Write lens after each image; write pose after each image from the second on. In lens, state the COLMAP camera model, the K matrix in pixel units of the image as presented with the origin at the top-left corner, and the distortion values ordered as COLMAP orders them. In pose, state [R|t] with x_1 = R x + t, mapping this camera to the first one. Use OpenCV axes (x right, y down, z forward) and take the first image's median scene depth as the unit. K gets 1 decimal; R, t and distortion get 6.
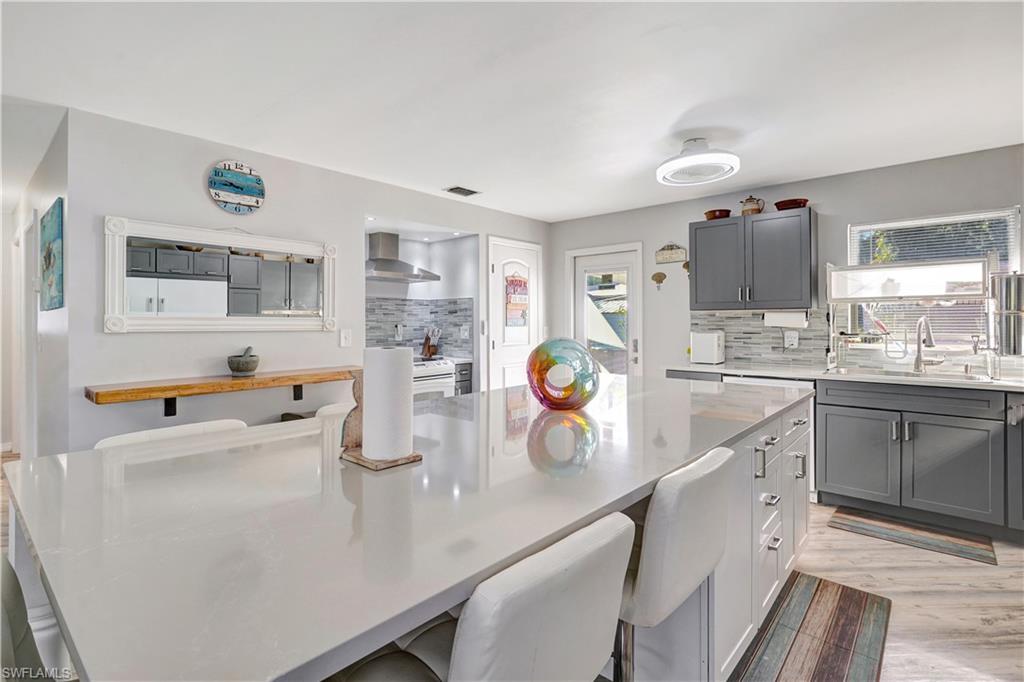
lens RADIAL K [[493.6, 0, 496.8], [0, 493.6, 318.6], [0, 0, 1]] dist [-0.000285, 0.000967]
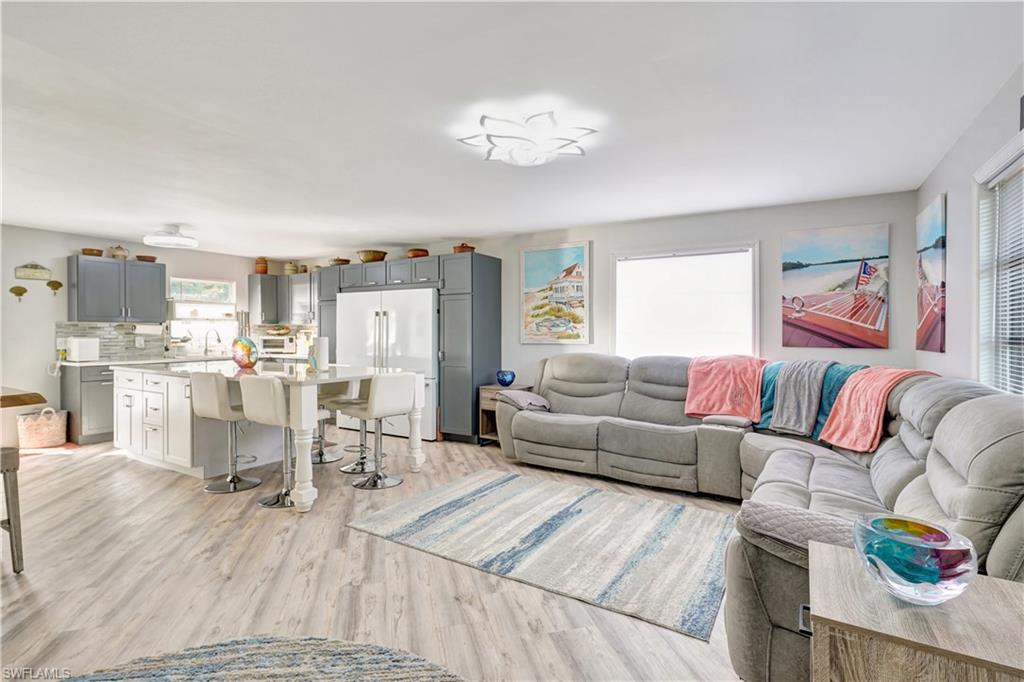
lens RADIAL K [[503.7, 0, 488.1], [0, 503.7, 339.0], [0, 0, 1]] dist [0.001850, 0.001236]
pose [[-0.143620, -0.007201, 0.989607, -1.144542], [-0.004419, 0.999968, 0.006635, 0.016794], [-0.989623, -0.003420, -0.143647, 0.120920]]
